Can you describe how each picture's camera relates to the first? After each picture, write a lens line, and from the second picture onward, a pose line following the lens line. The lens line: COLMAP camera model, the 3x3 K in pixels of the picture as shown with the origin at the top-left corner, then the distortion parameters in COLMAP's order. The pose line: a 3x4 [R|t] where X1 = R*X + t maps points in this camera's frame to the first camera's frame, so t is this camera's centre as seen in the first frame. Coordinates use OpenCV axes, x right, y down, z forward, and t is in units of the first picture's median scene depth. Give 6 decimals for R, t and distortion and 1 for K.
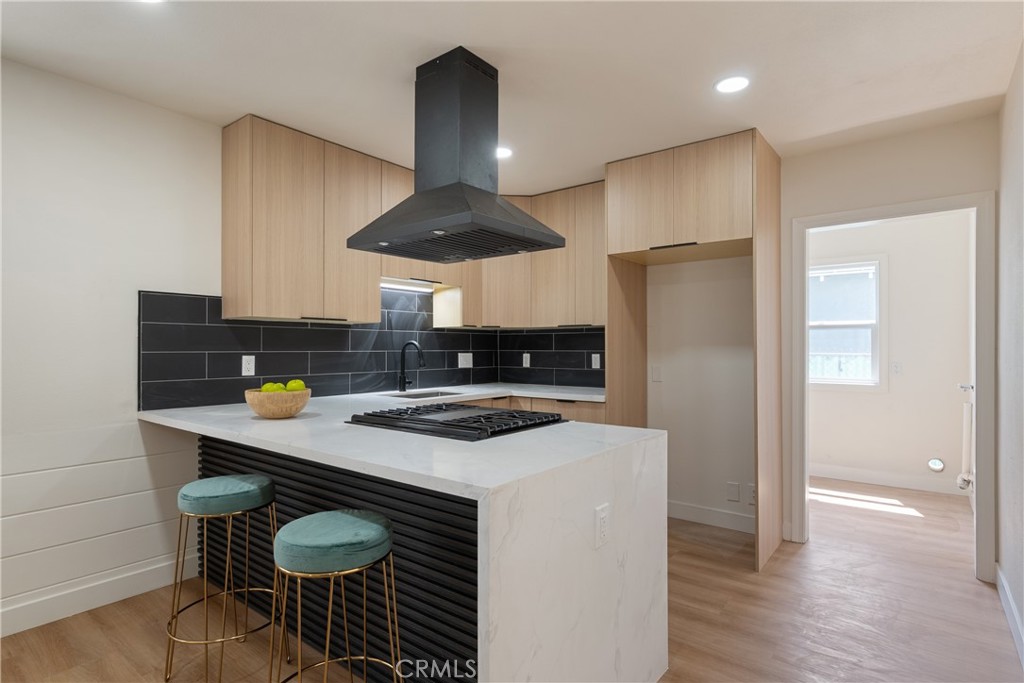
lens RADIAL K [[528.8, 0, 512.0], [0, 528.8, 341.5], [0, 0, 1]] dist [-0.000442, -0.000197]
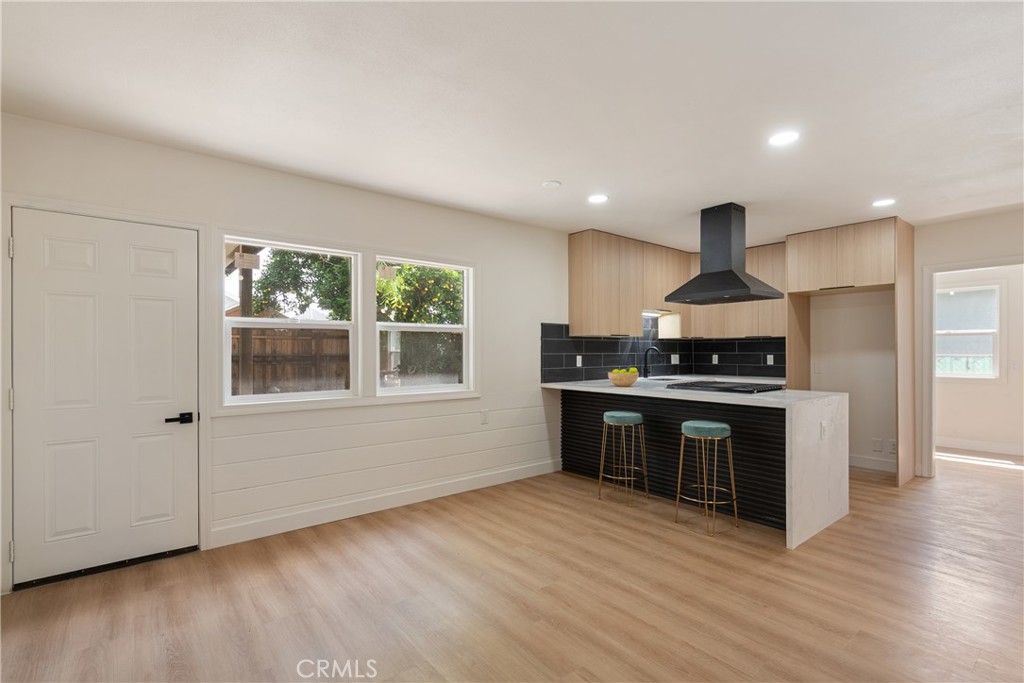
lens RADIAL K [[468.8, 0, 514.2], [0, 468.8, 349.4], [0, 0, 1]] dist [-0.001748, -0.000381]
pose [[0.974205, -0.003907, -0.225630, -0.316771], [0.005776, 0.999954, 0.007625, -0.008549], [0.225590, -0.008732, 0.974183, -0.588447]]
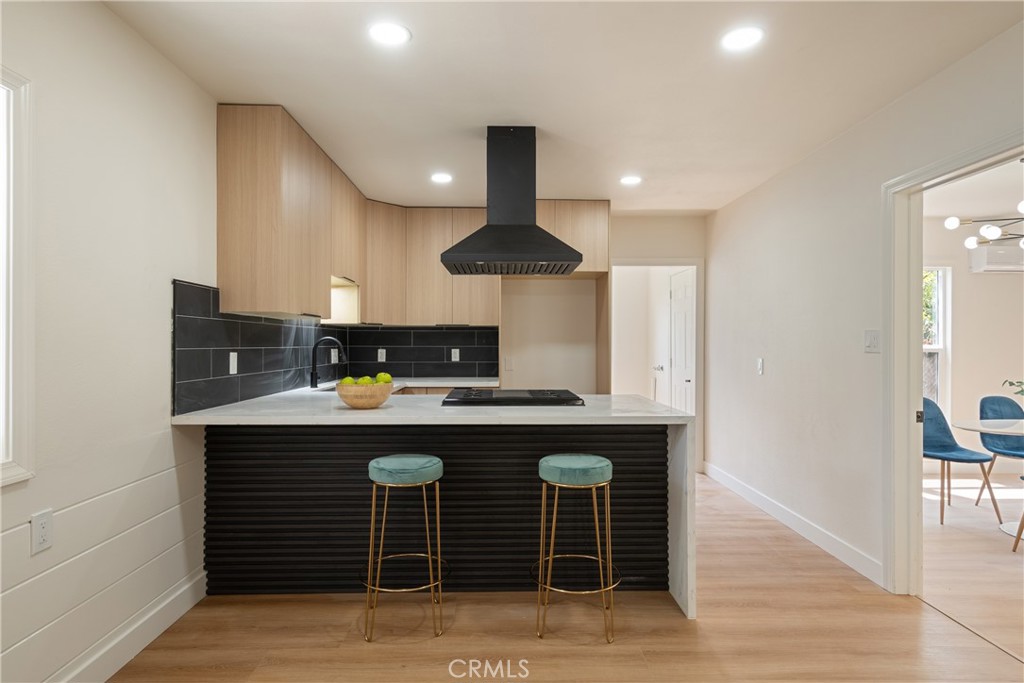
lens RADIAL K [[558.4, 0, 512.0], [0, 558.4, 341.5], [0, 0, 1]] dist [-0.000947, 0.013382]
pose [[0.774871, 0.003632, 0.632109, -0.670542], [-0.009802, 0.999932, 0.006270, -0.003083], [-0.632044, -0.011054, 0.774854, -0.061903]]
